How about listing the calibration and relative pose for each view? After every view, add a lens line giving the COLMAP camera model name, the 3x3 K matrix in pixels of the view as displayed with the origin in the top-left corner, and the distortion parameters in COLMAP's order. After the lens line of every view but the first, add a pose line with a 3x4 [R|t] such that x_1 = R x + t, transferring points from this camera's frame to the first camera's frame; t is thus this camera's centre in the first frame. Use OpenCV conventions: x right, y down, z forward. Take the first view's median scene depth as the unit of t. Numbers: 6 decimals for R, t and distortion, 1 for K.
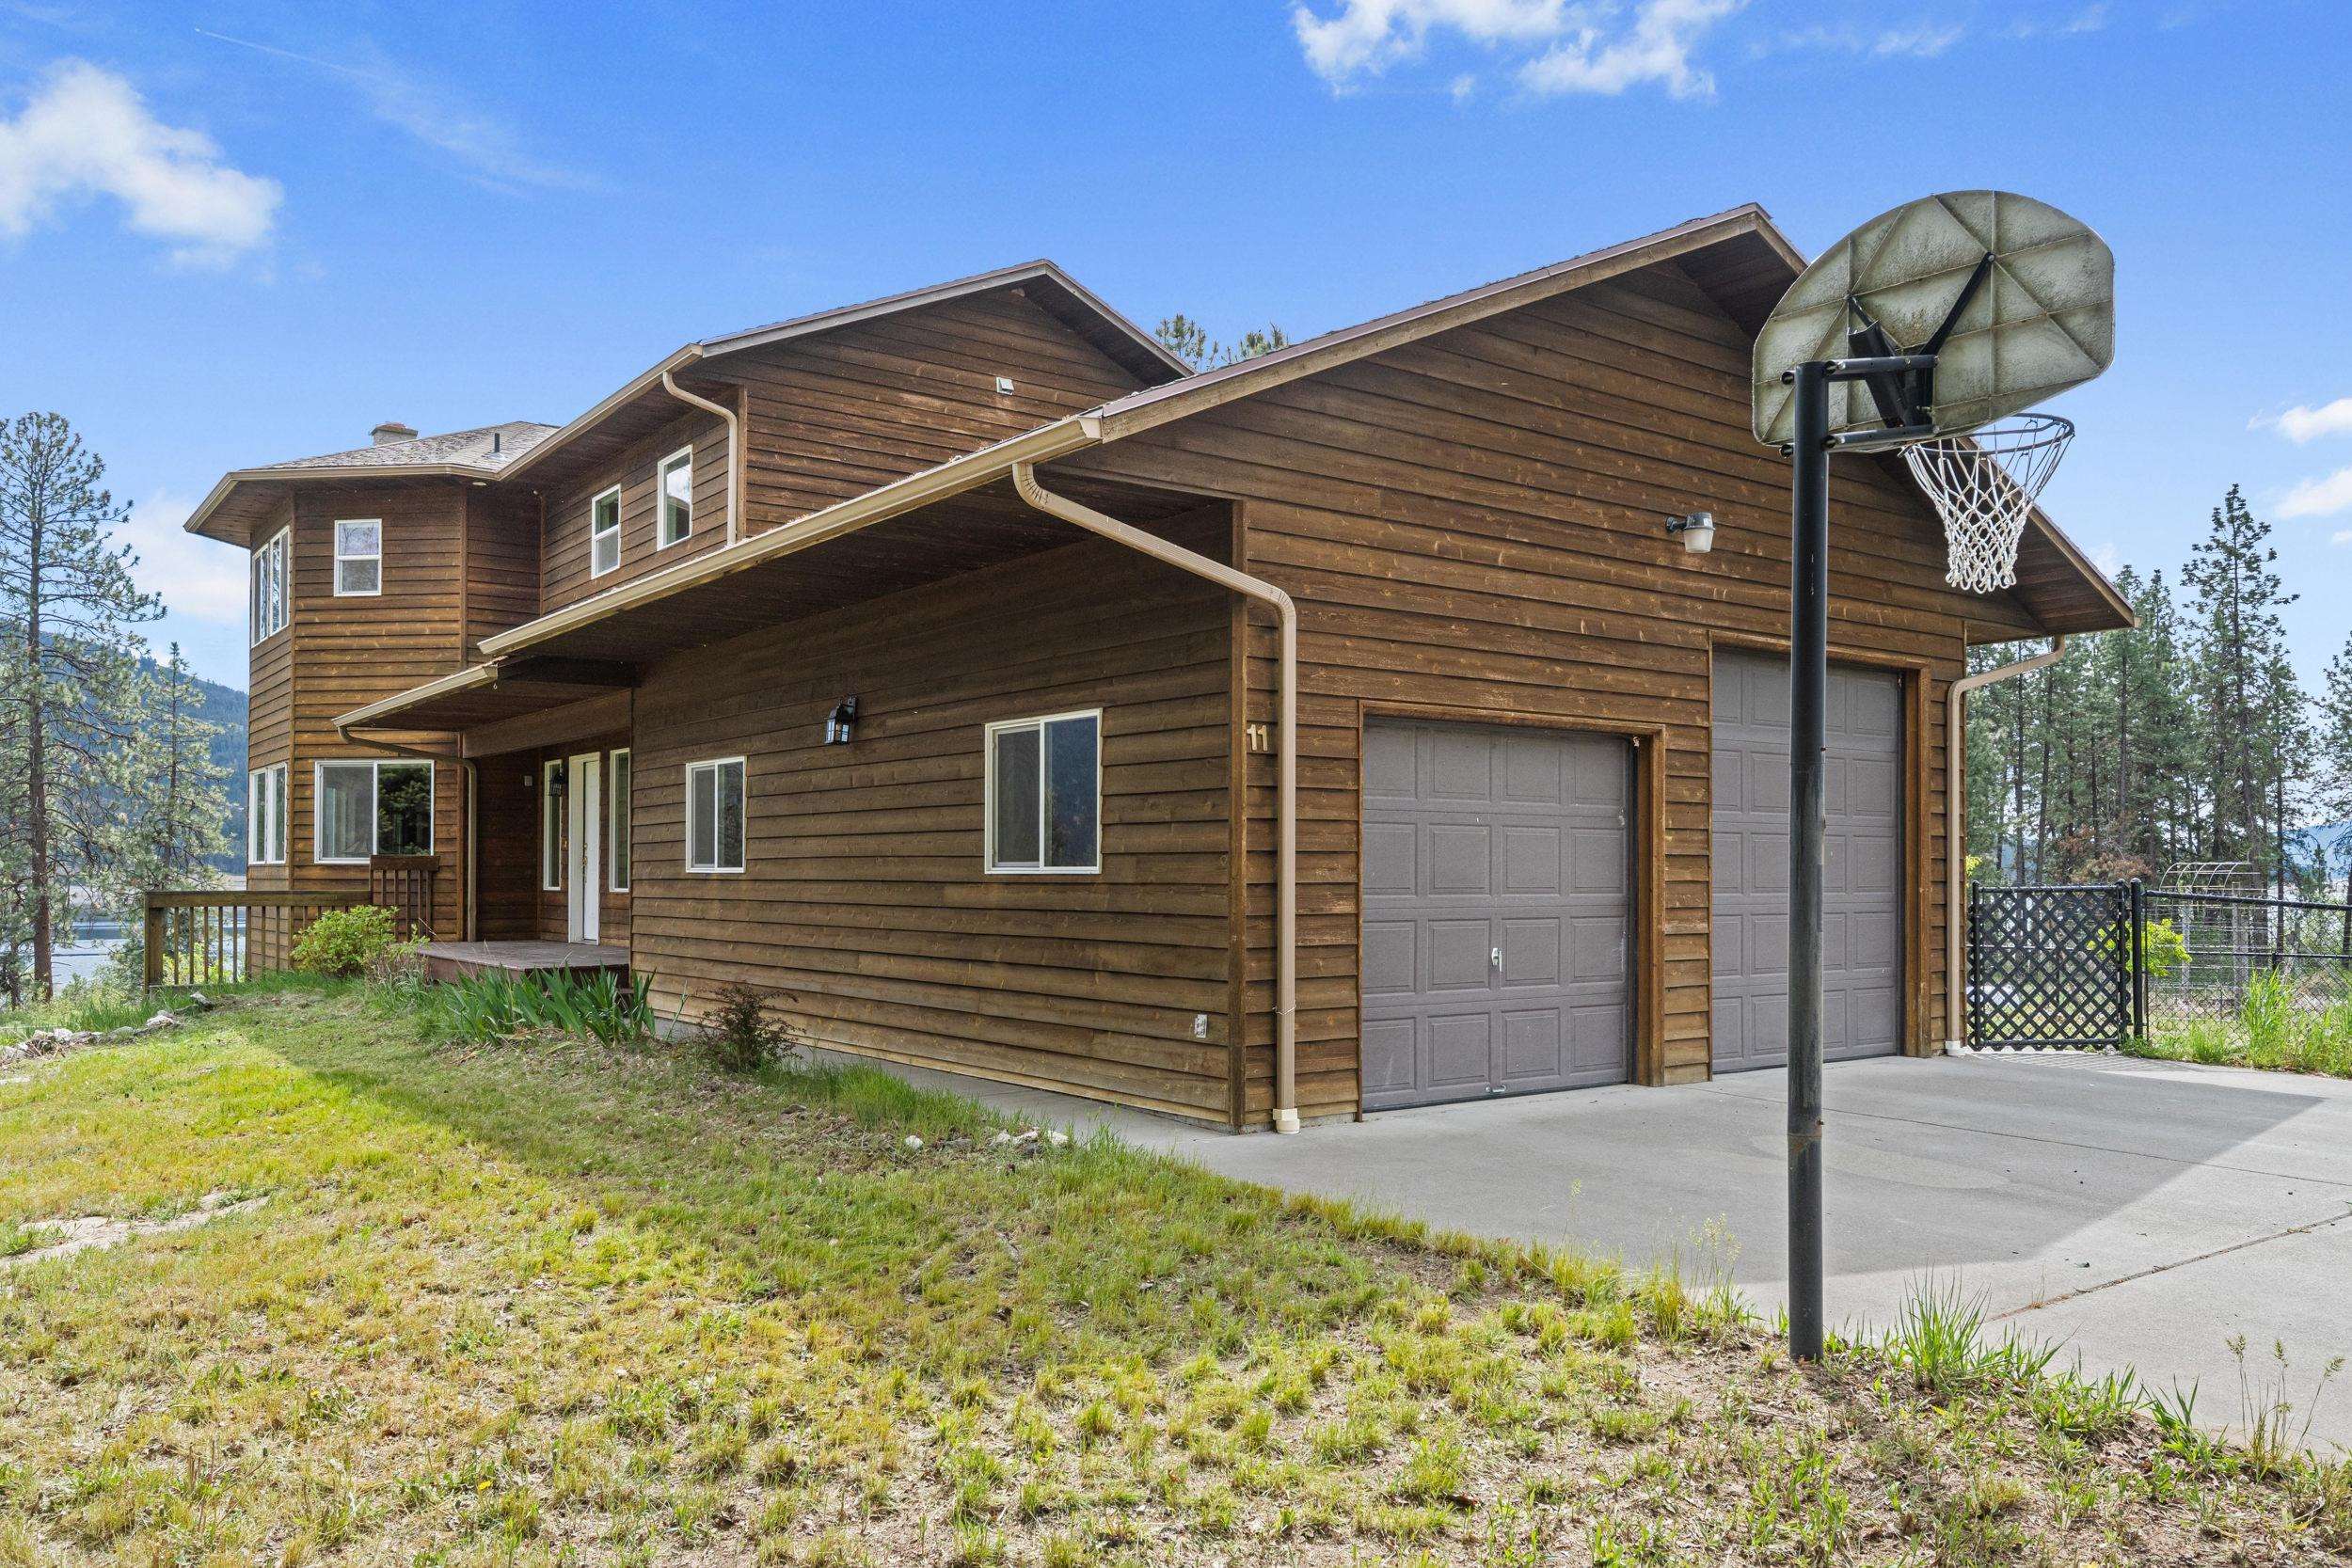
lens RADIAL K [[1753.1, 0, 1176.9], [0, 1753.1, 802.2], [0, 0, 1]] dist [0.001495, 0.000531]
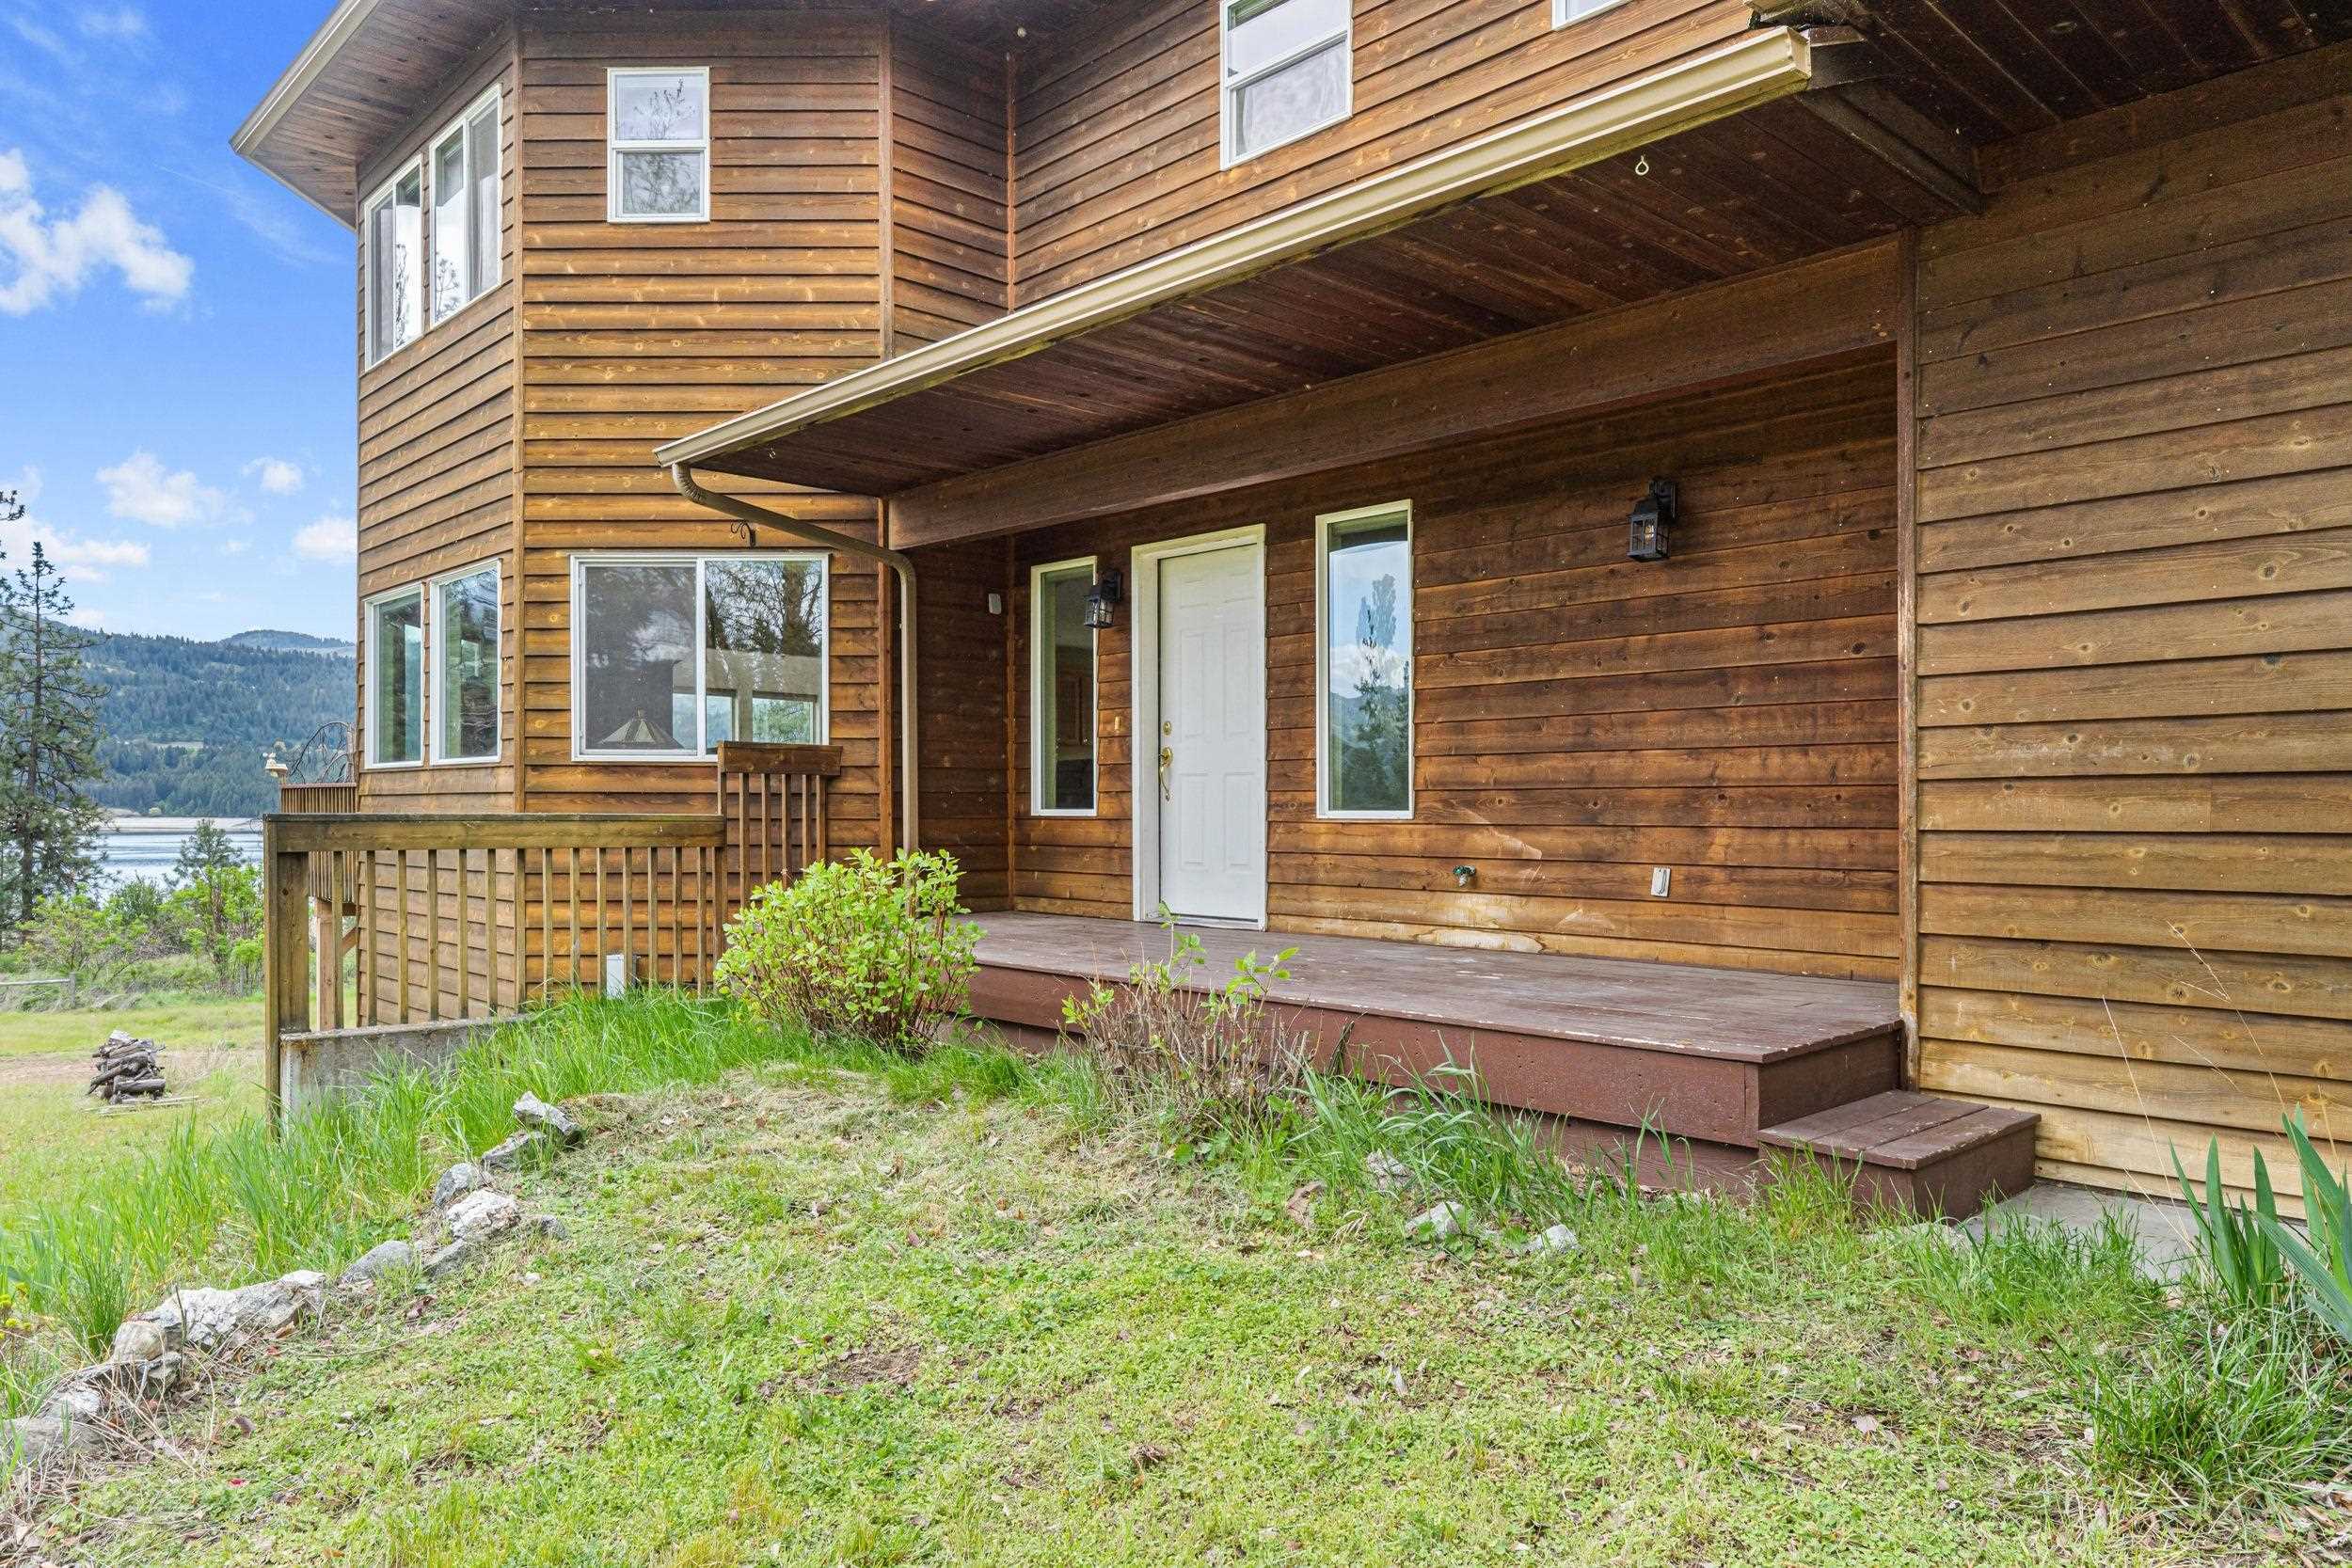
lens RADIAL K [[1585.2, 0, 1176.0], [0, 1585.2, 784.5], [0, 0, 1]] dist [-0.002292, 0.001908]
pose [[0.993067, 0.004324, 0.117469, -0.375027], [-0.007371, 0.999647, 0.025518, 0.028958], [-0.117317, -0.026207, 0.992749, 0.535611]]
